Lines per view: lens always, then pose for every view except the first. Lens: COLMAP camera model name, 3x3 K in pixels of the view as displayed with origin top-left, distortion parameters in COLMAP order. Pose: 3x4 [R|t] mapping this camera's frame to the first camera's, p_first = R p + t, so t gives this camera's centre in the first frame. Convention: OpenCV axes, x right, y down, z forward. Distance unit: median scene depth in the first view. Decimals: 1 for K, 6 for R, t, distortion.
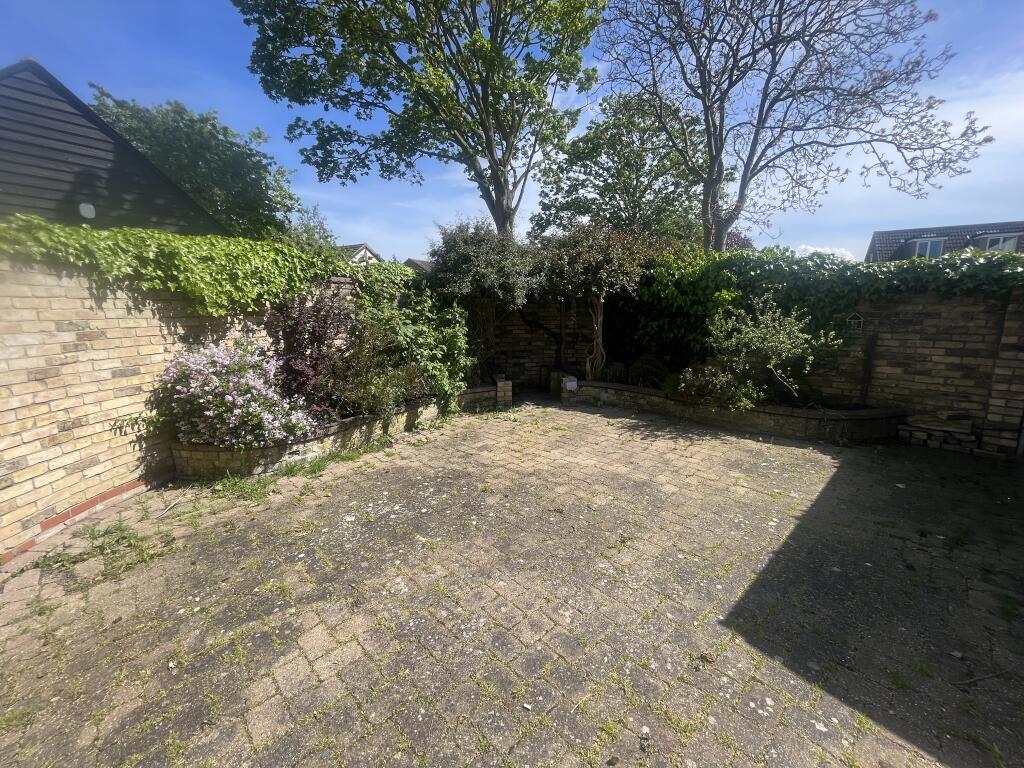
lens RADIAL K [[419.7, 0, 512.1], [0, 419.7, 383.9], [0, 0, 1]] dist [-0.002191, -0.000145]
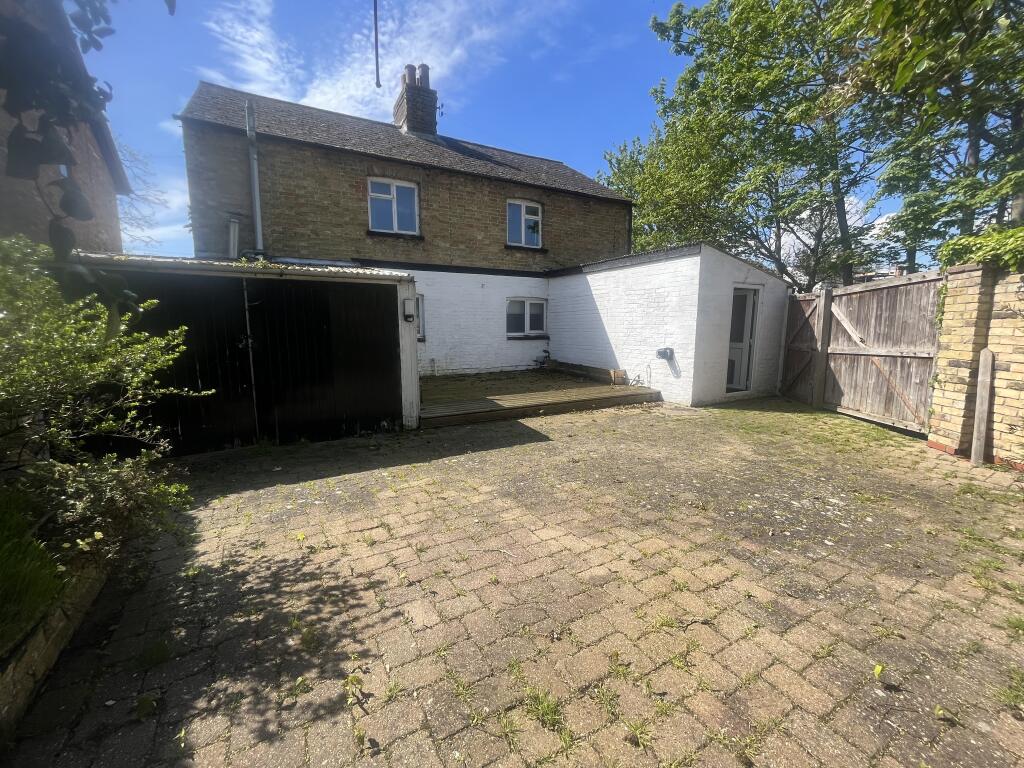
lens RADIAL K [[419.7, 0, 511.8], [0, 419.7, 384.6], [0, 0, 1]] dist [-0.002191, -0.000145]
pose [[-0.974212, -0.017659, 0.224941, 0.109036], [0.053052, 0.951056, 0.304432, -0.223801], [-0.219307, 0.308515, -0.925593, 1.609251]]
